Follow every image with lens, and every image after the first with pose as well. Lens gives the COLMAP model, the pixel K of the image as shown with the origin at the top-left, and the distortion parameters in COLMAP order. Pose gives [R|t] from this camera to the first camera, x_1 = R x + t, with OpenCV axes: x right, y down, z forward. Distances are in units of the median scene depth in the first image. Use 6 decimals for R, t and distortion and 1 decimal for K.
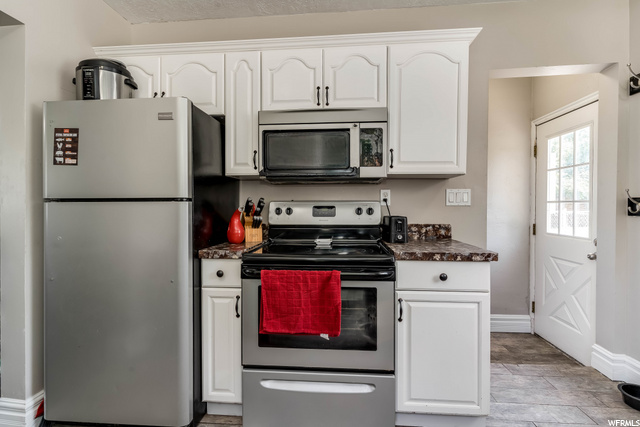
lens RADIAL K [[307.4, 0, 319.0], [0, 307.4, 210.0], [0, 0, 1]] dist [0.004824, -0.001199]
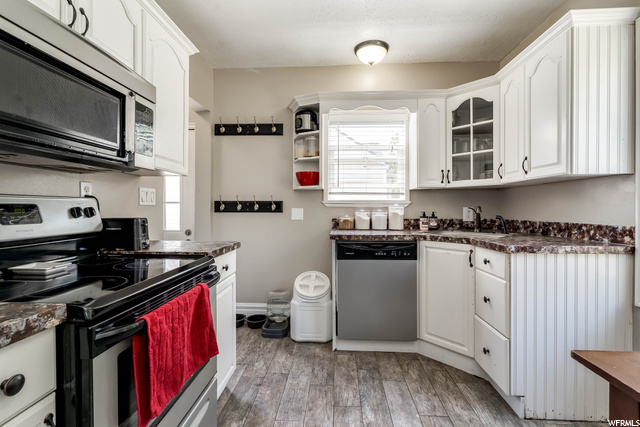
lens RADIAL K [[307.4, 0, 317.7], [0, 307.4, 210.4], [0, 0, 1]] dist [0.004824, -0.001199]
pose [[-0.030537, -0.011525, 0.999467, -0.541809], [0.013220, 0.999841, 0.011933, -0.002472], [-0.999446, 0.013578, -0.030379, 0.503691]]
